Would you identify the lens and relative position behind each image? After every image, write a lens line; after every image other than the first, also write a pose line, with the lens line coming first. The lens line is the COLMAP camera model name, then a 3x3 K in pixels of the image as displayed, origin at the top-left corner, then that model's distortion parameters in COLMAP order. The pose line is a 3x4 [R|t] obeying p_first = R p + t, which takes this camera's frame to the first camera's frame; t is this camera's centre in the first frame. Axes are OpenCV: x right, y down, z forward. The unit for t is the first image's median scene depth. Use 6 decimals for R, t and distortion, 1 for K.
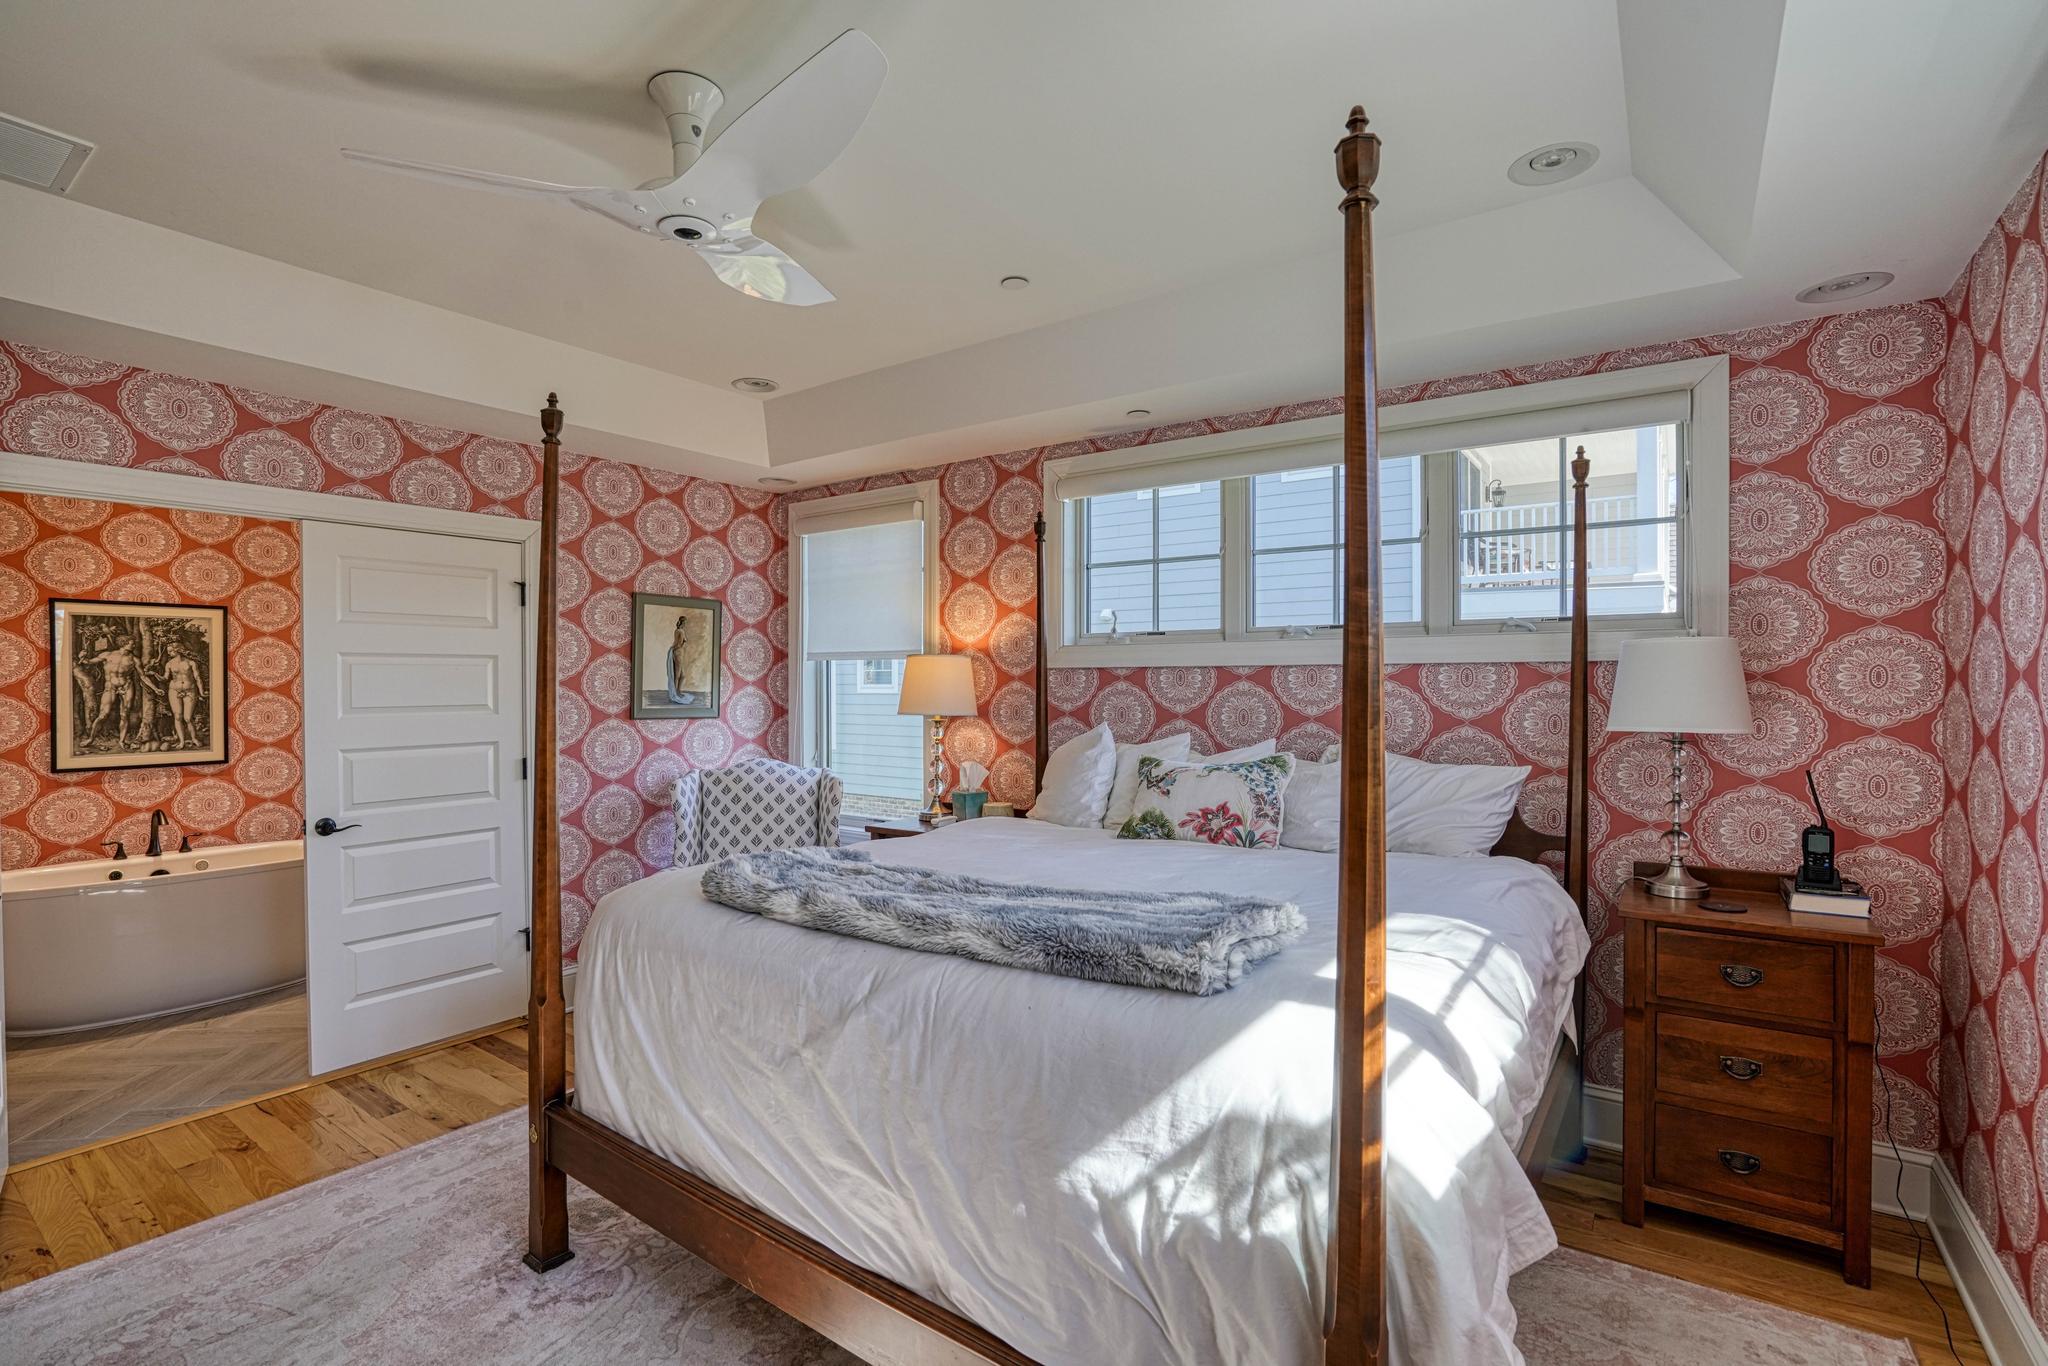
lens RADIAL K [[958.2, 0, 1024.6], [0, 958.2, 631.8], [0, 0, 1]] dist [-0.040936, 0.009403]
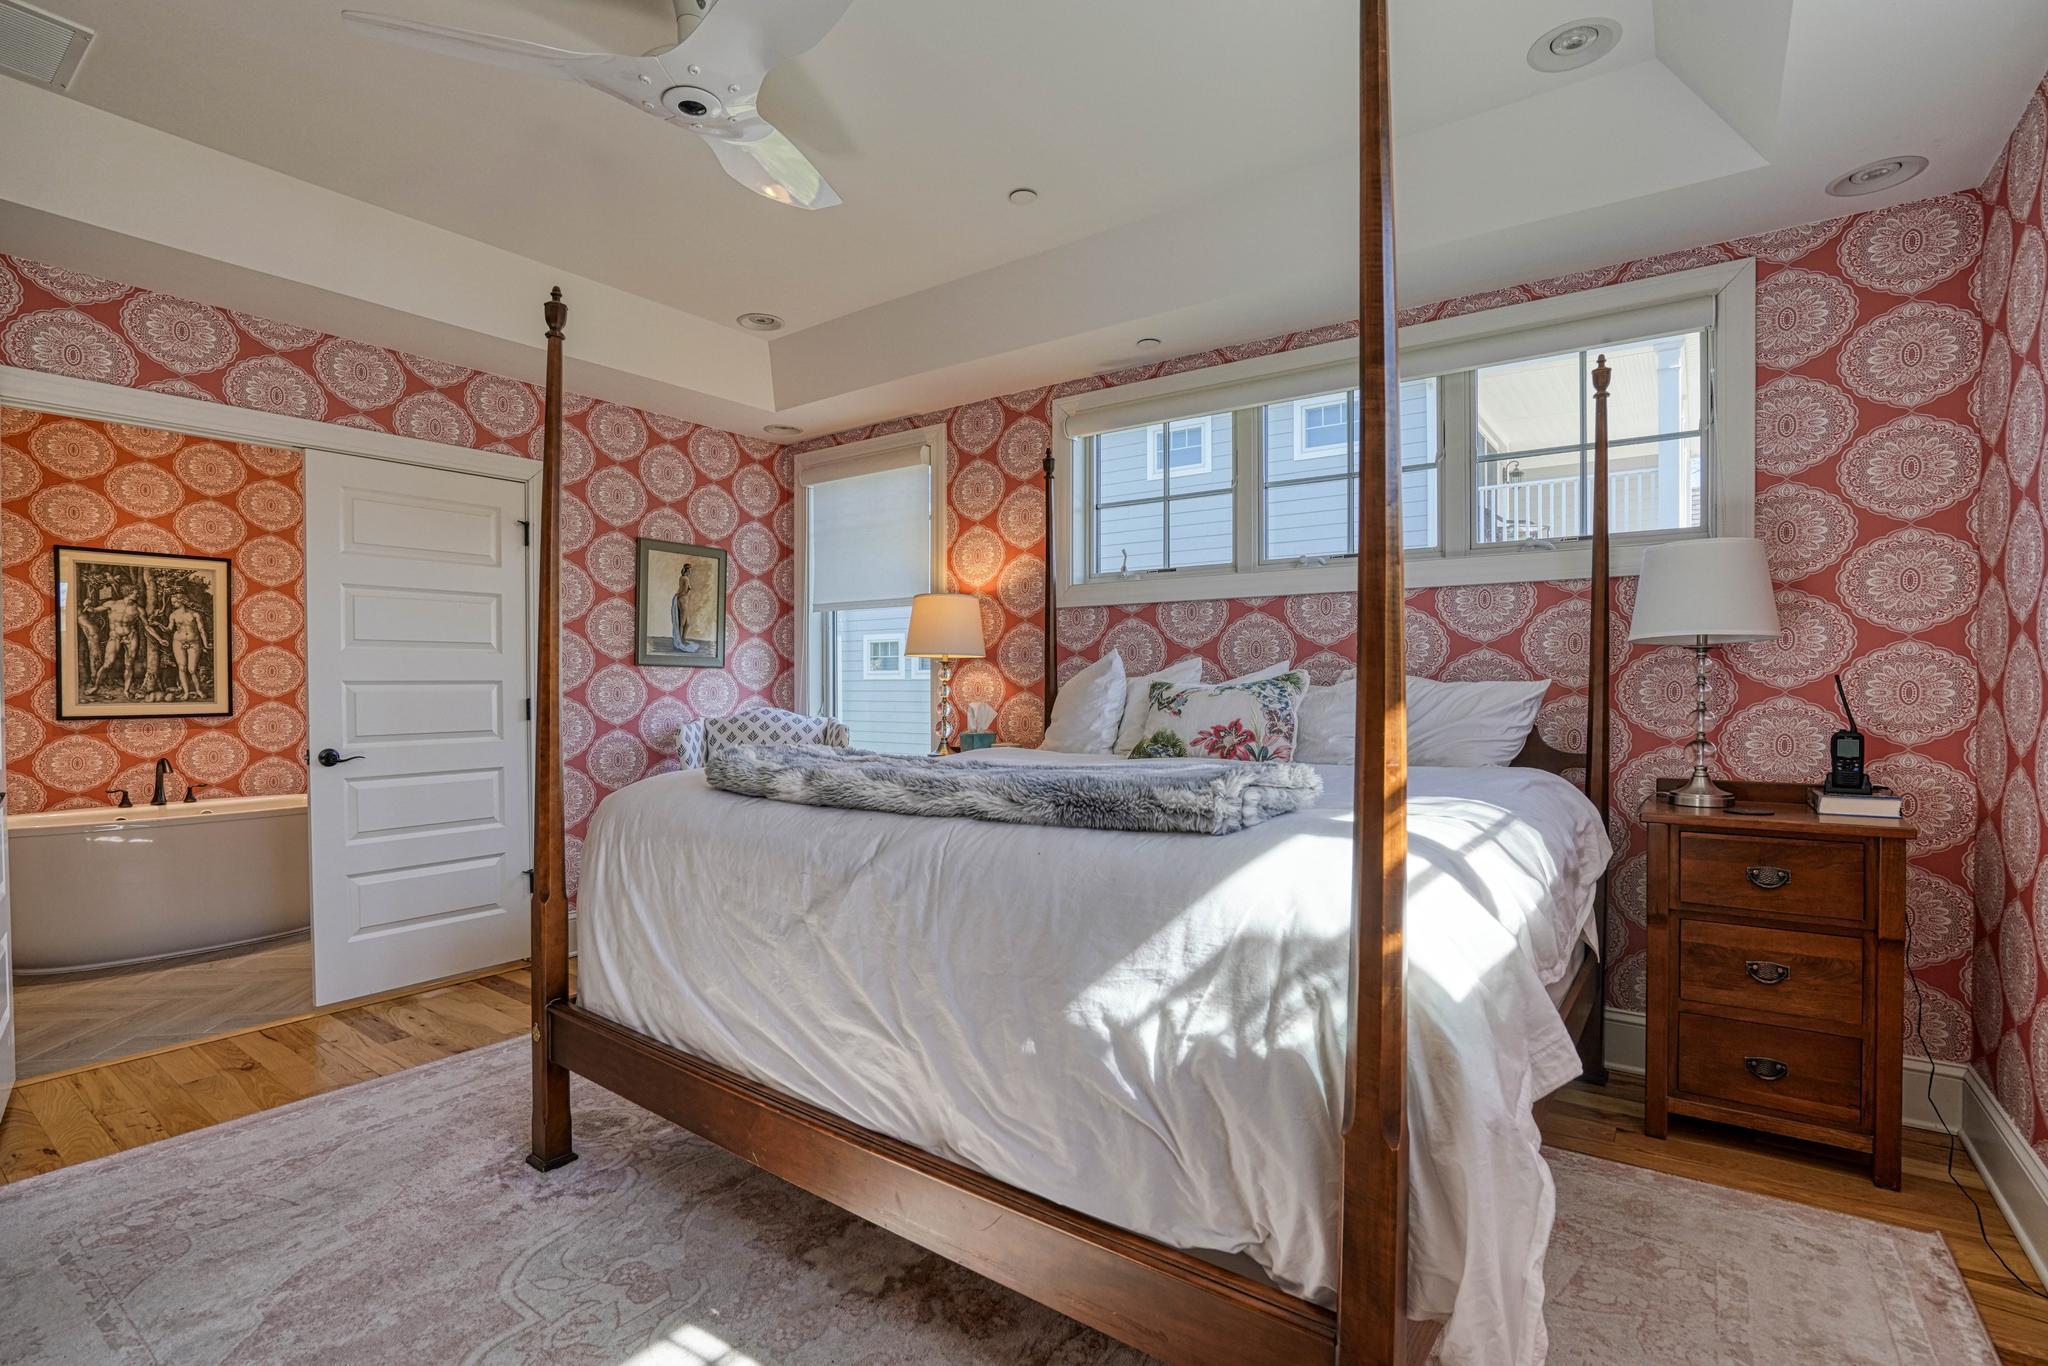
lens RADIAL K [[958.2, 0, 1020.7], [0, 958.2, 796.2], [0, 0, 1]] dist [-0.040936, 0.009403]
pose [[0.999932, -0.000531, -0.011666, -0.001689], [0.000728, 0.999858, 0.016860, 0.244833], [0.011655, -0.016868, 0.999790, 0.014249]]
